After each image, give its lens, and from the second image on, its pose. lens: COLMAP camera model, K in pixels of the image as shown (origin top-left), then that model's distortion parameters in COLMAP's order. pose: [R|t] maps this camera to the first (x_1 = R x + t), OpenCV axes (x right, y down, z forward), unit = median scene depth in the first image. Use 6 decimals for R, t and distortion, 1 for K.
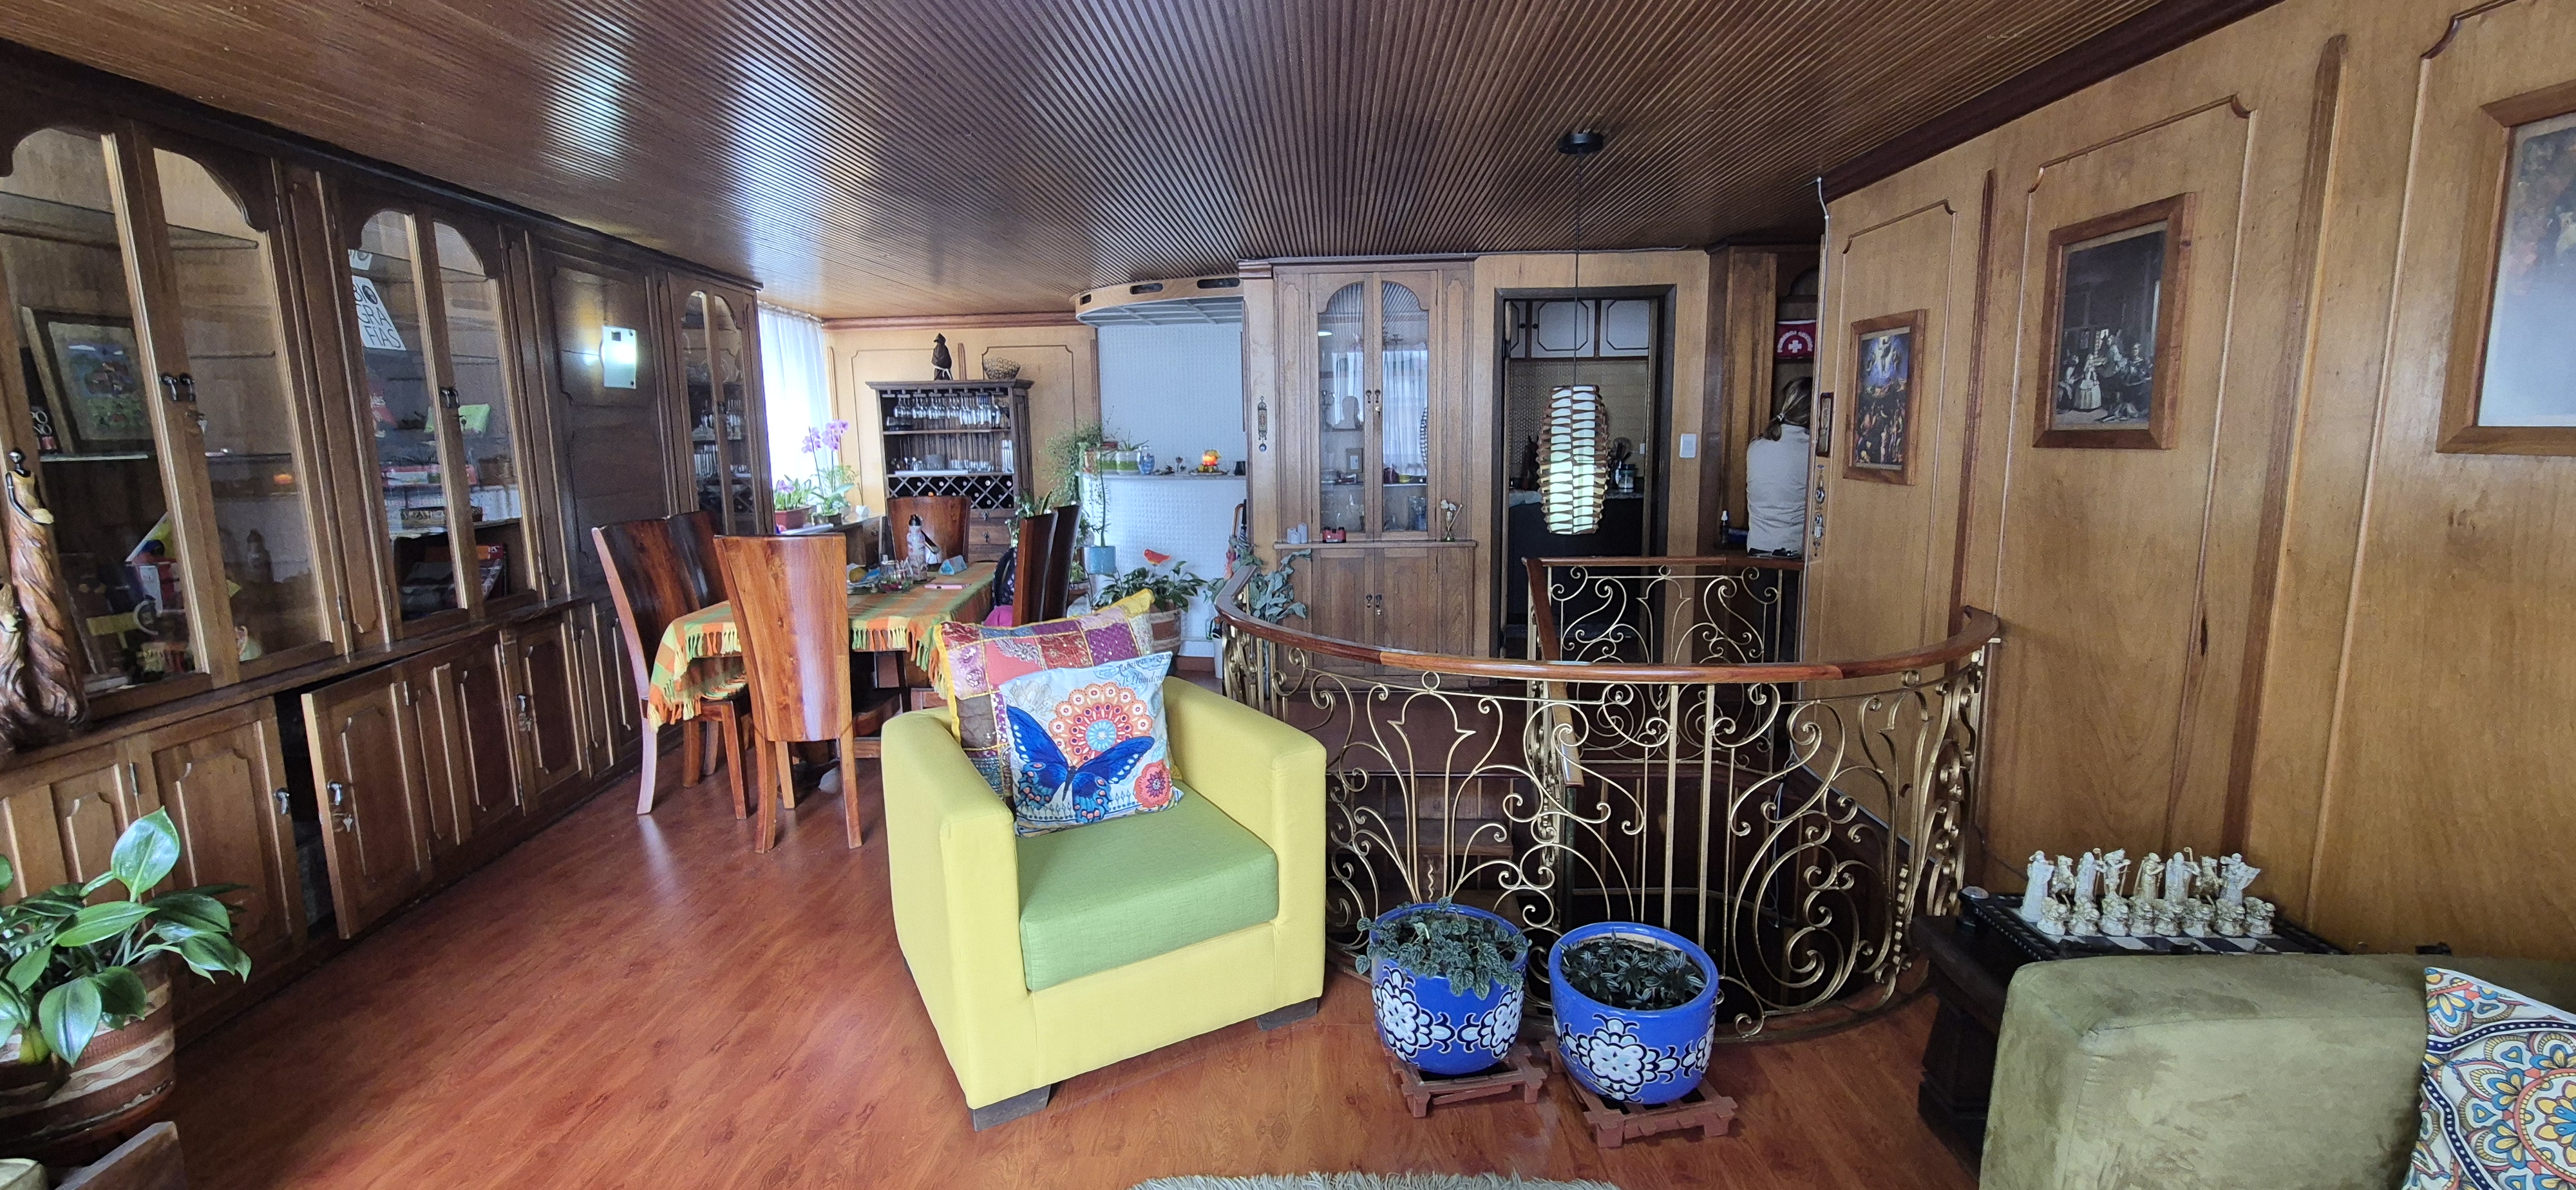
lens RADIAL K [[1062.0, 0, 1288.0], [0, 1062.0, 595.0], [0, 0, 1]] dist [0.000937, 0.000189]
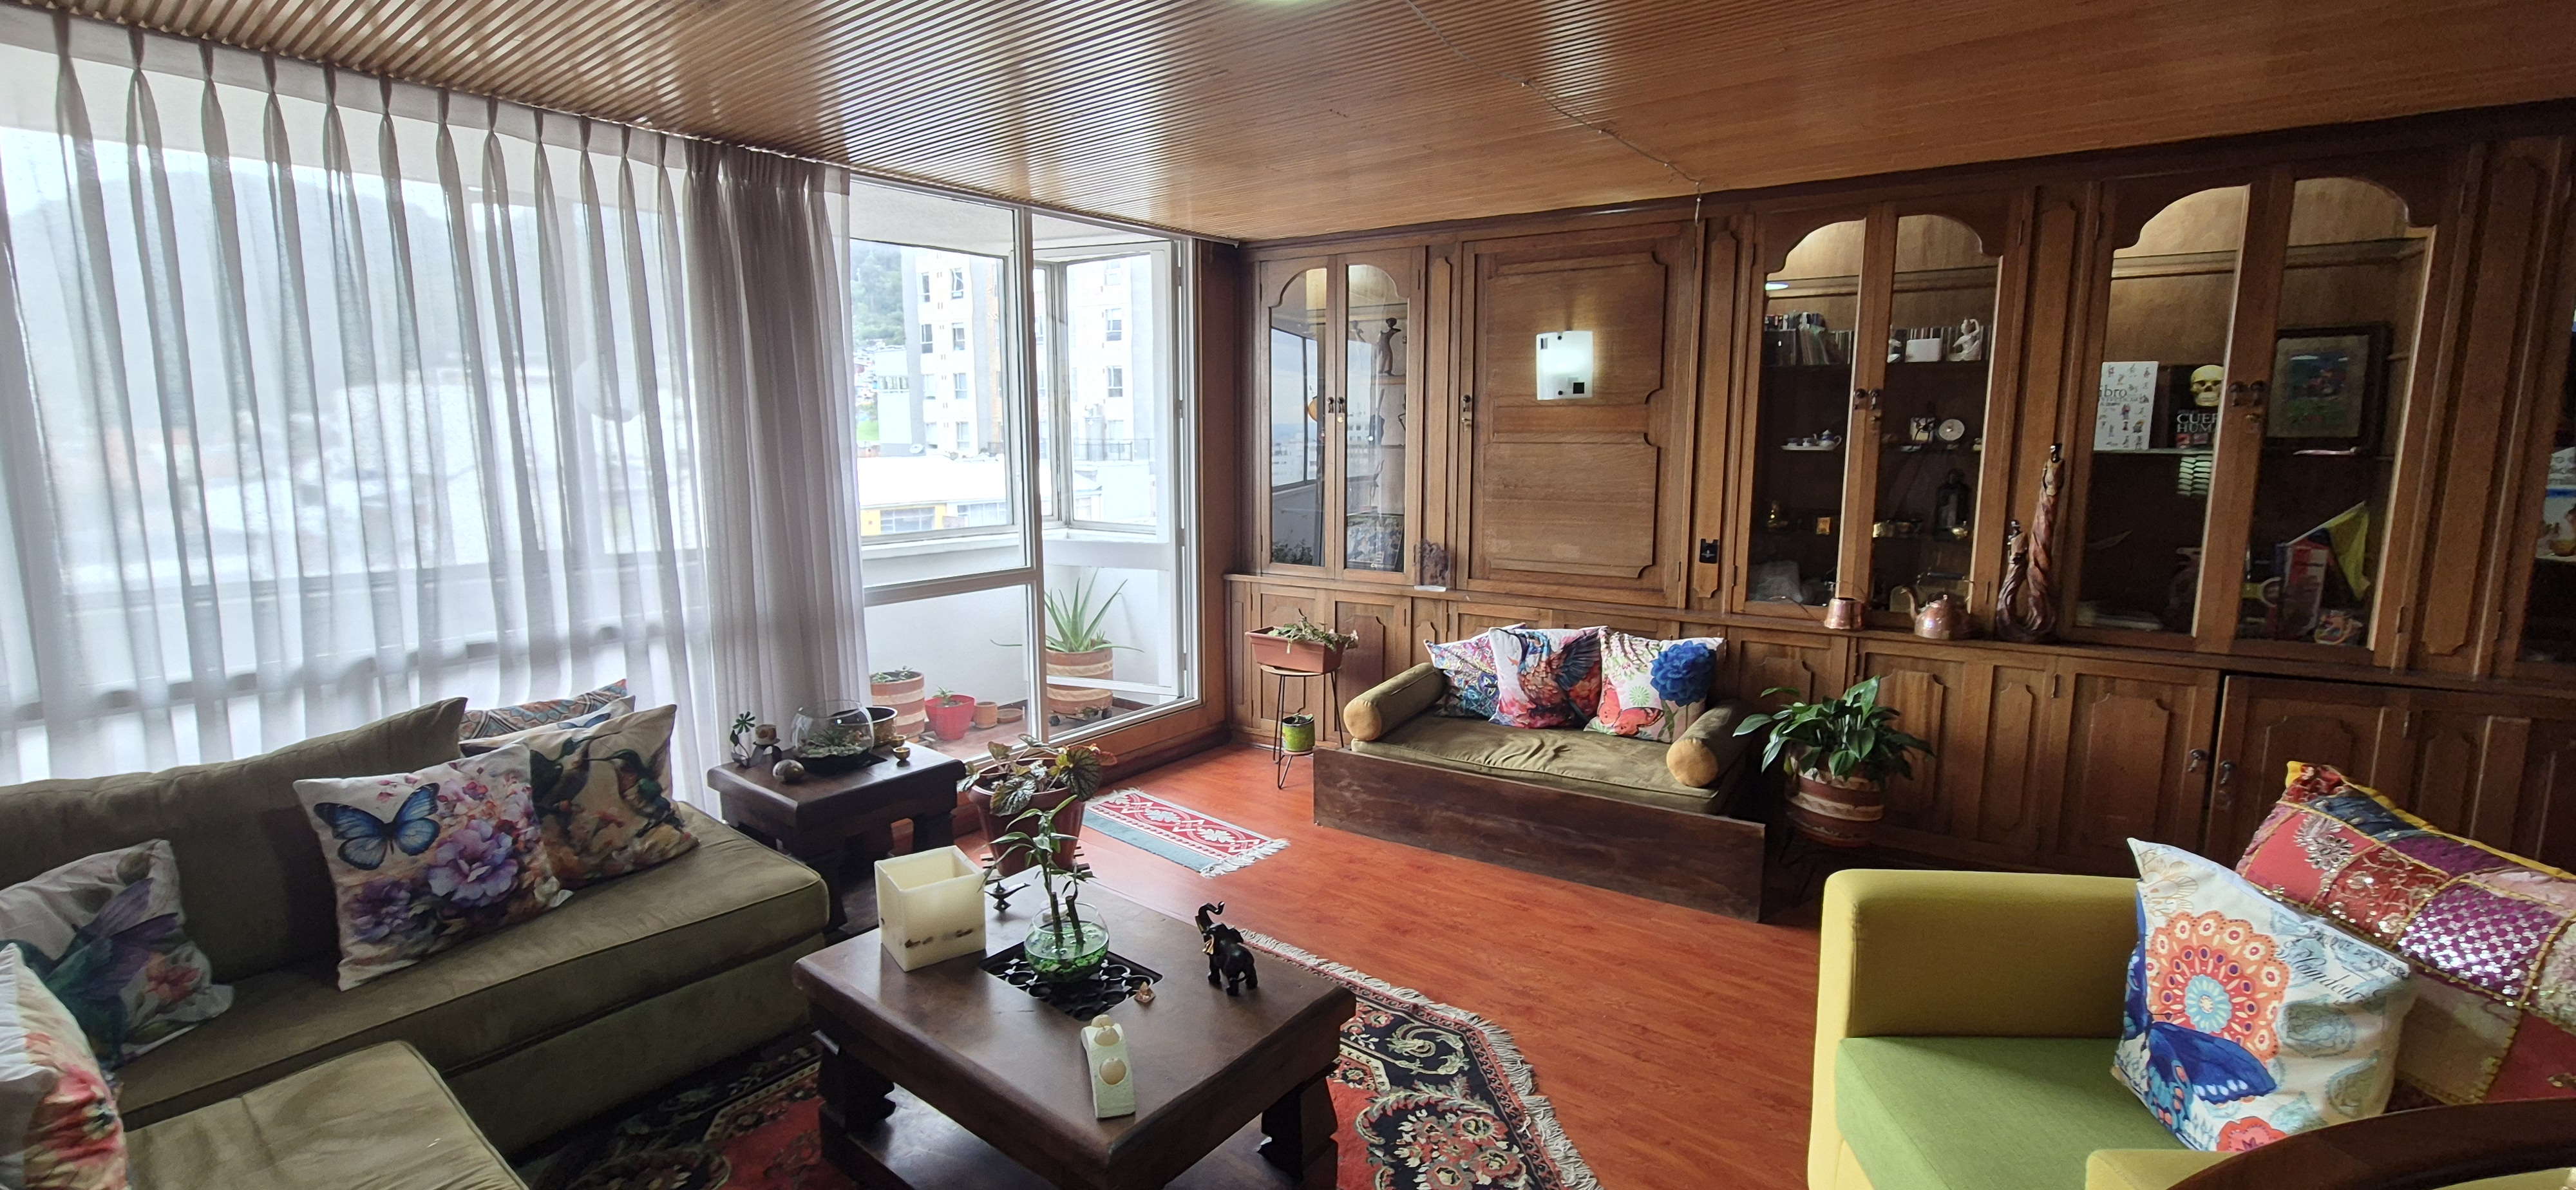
lens RADIAL K [[1062.0, 0, 1288.0], [0, 1062.0, 595.0], [0, 0, 1]] dist [0.000937, 0.000189]
pose [[-0.592697, 0.140863, -0.793012, 0.526975], [-0.110084, 0.961180, 0.253012, -0.164338], [0.797867, 0.237257, -0.554182, 0.871876]]
